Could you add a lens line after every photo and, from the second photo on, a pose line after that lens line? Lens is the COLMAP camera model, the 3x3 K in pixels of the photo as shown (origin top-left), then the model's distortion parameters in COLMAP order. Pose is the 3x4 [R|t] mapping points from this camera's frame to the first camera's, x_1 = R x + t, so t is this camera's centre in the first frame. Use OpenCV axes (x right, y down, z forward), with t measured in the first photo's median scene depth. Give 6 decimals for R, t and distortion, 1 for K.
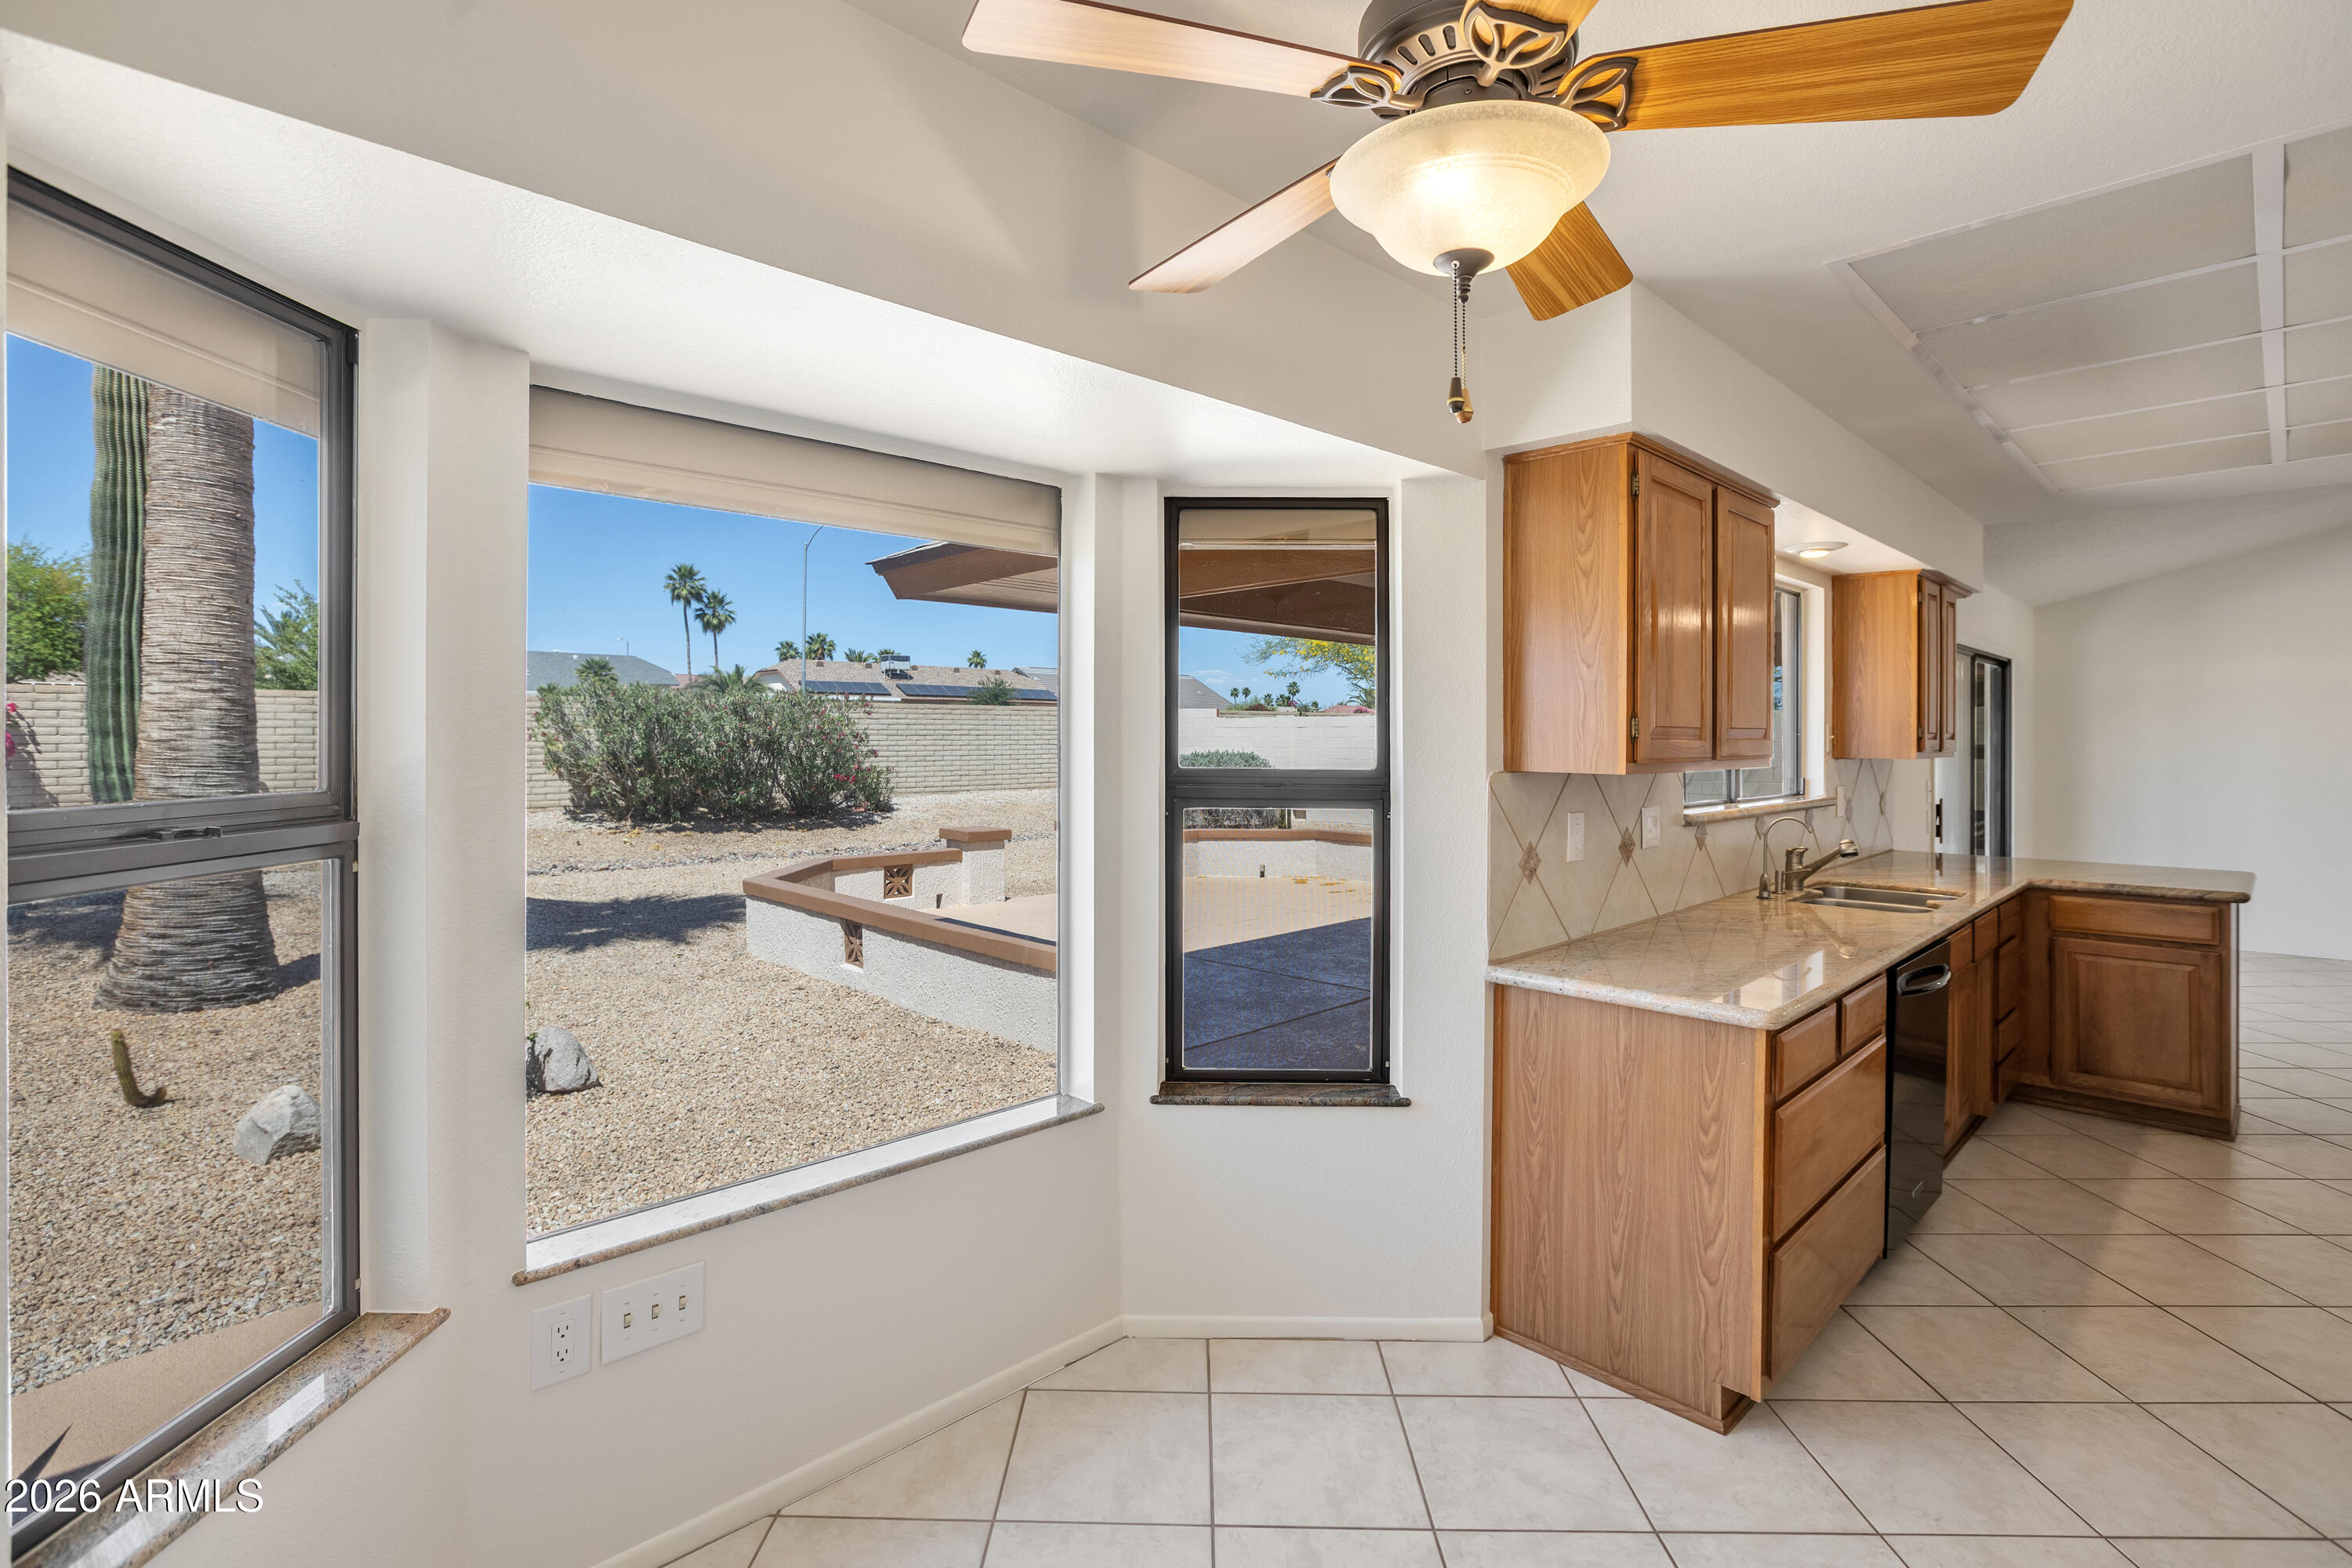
lens RADIAL K [[1084.7, 0, 1173.3], [0, 1084.7, 741.6], [0, 0, 1]] dist [-0.027968, 0.005422]
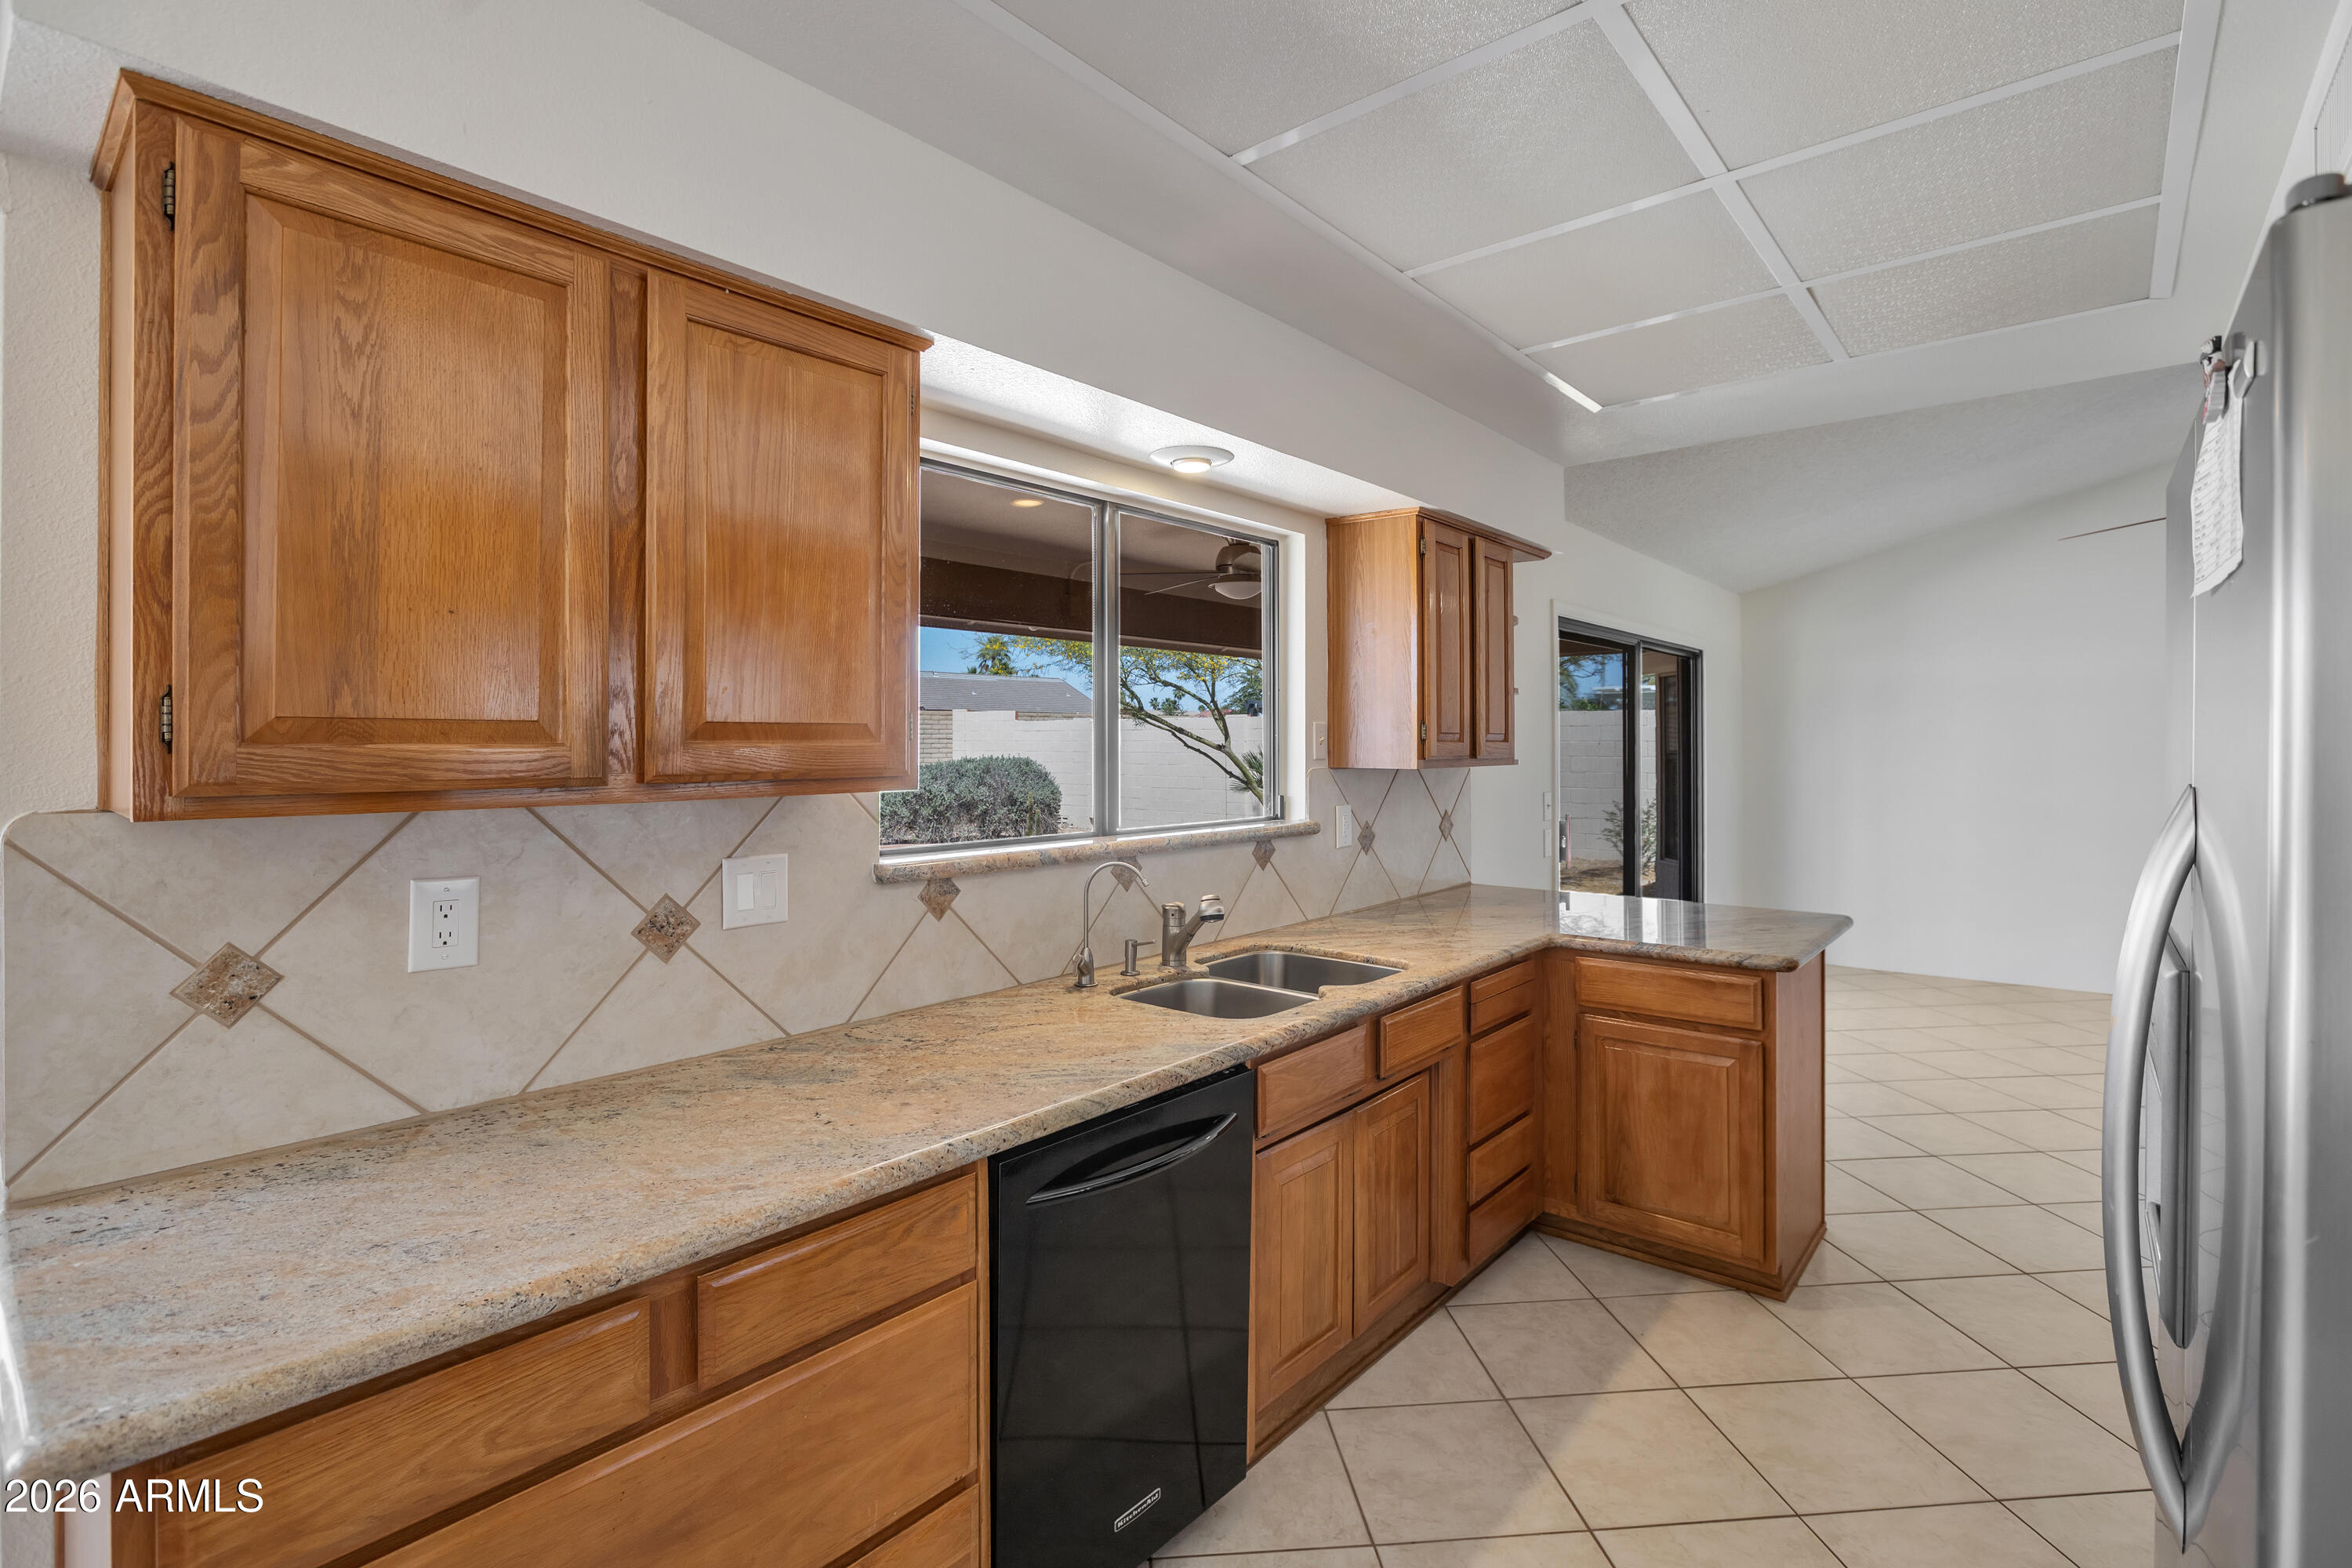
lens RADIAL K [[1084.7, 0, 1204.5], [0, 1084.7, 741.8], [0, 0, 1]] dist [-0.027968, 0.005422]
pose [[0.993361, -0.001737, 0.115026, 0.518175], [0.002086, 0.999994, -0.002915, -0.000907], [-0.115021, 0.003135, 0.993358, 0.316951]]
